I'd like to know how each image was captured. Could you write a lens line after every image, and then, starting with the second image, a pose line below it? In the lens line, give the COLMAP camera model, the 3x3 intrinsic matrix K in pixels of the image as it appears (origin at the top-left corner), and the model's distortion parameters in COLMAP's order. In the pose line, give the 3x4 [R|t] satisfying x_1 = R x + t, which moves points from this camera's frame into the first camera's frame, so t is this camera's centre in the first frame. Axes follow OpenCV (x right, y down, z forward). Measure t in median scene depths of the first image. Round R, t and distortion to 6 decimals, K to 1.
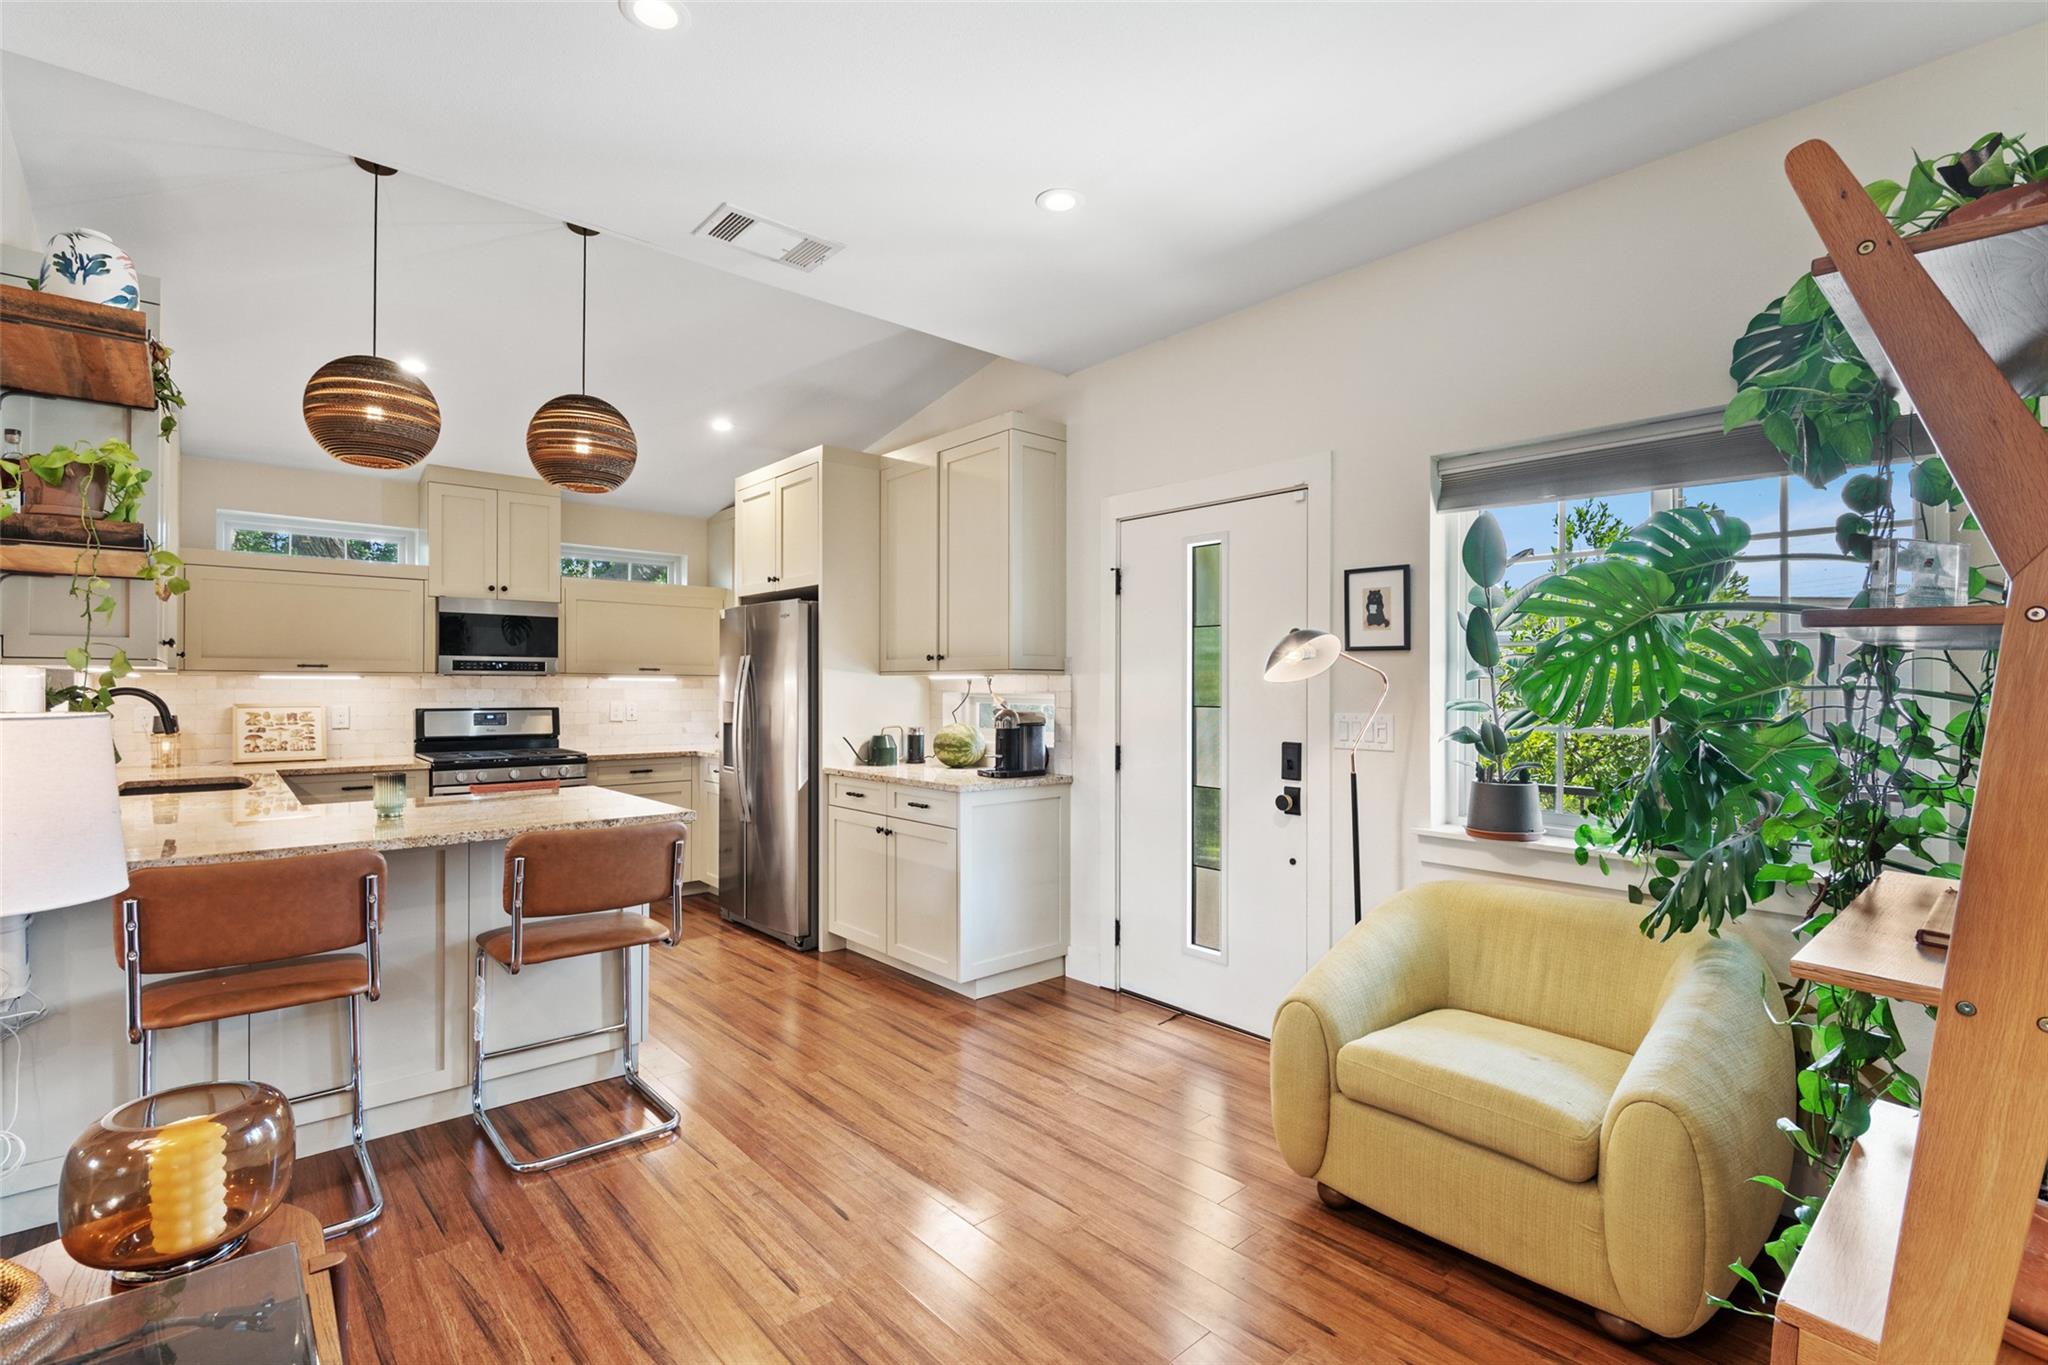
lens RADIAL K [[928.4, 0, 1027.0], [0, 928.4, 688.0], [0, 0, 1]] dist [0.003981, -0.006775]
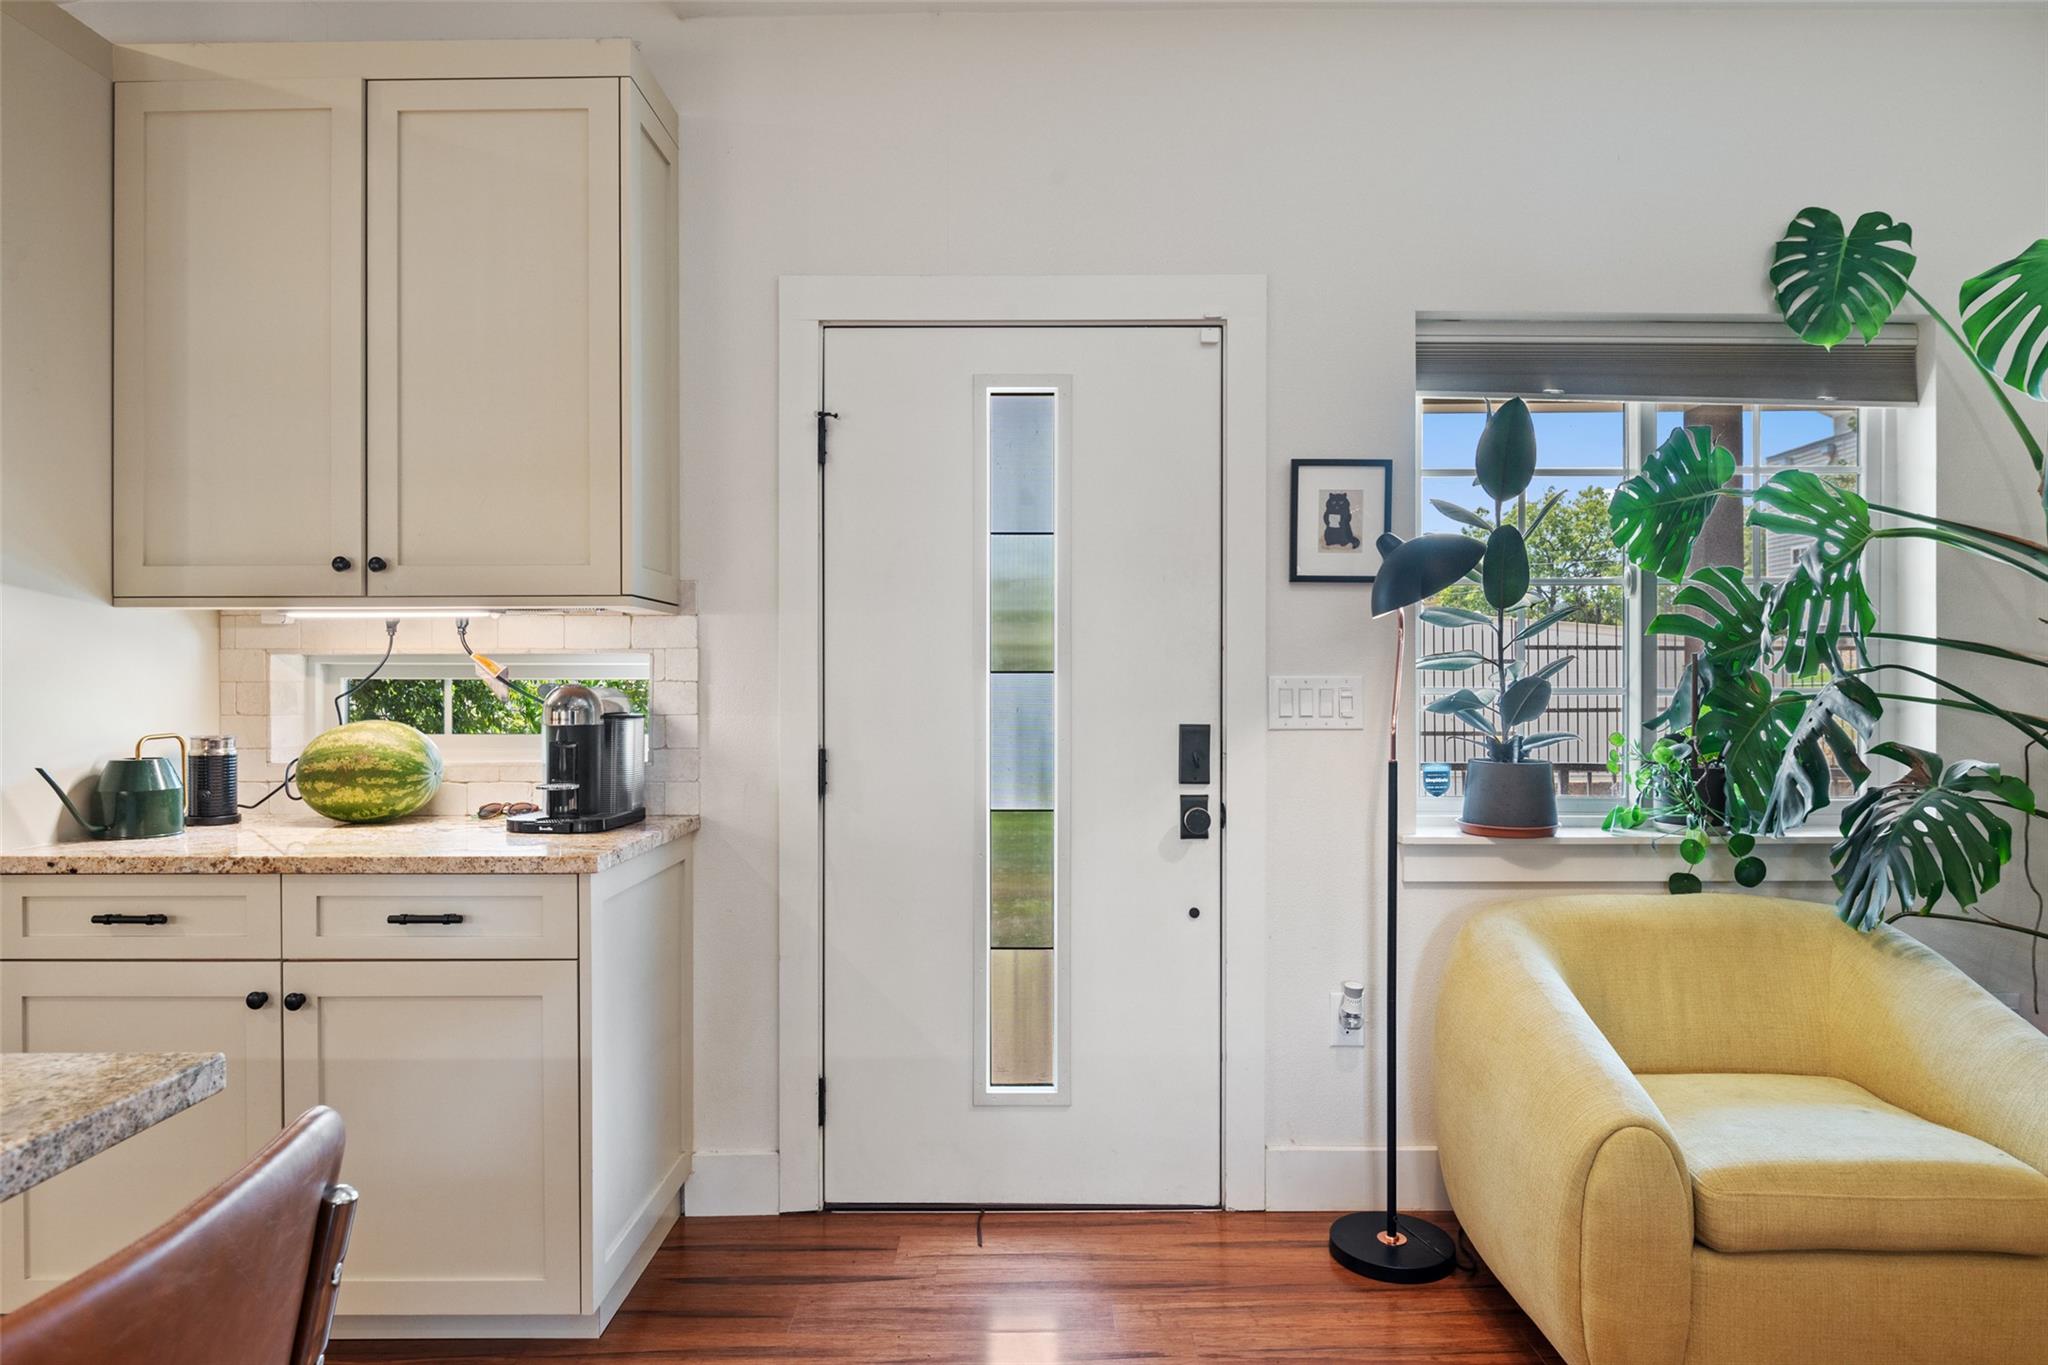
lens RADIAL K [[1192.6, 0, 1027.3], [0, 1192.6, 682.0], [0, 0, 1]] dist [-0.002535, -0.003425]
pose [[0.663826, -0.003634, 0.747878, -0.327140], [0.005386, 0.999985, 0.000078, 0.023969], [-0.747867, 0.003976, 0.663836, 0.451592]]
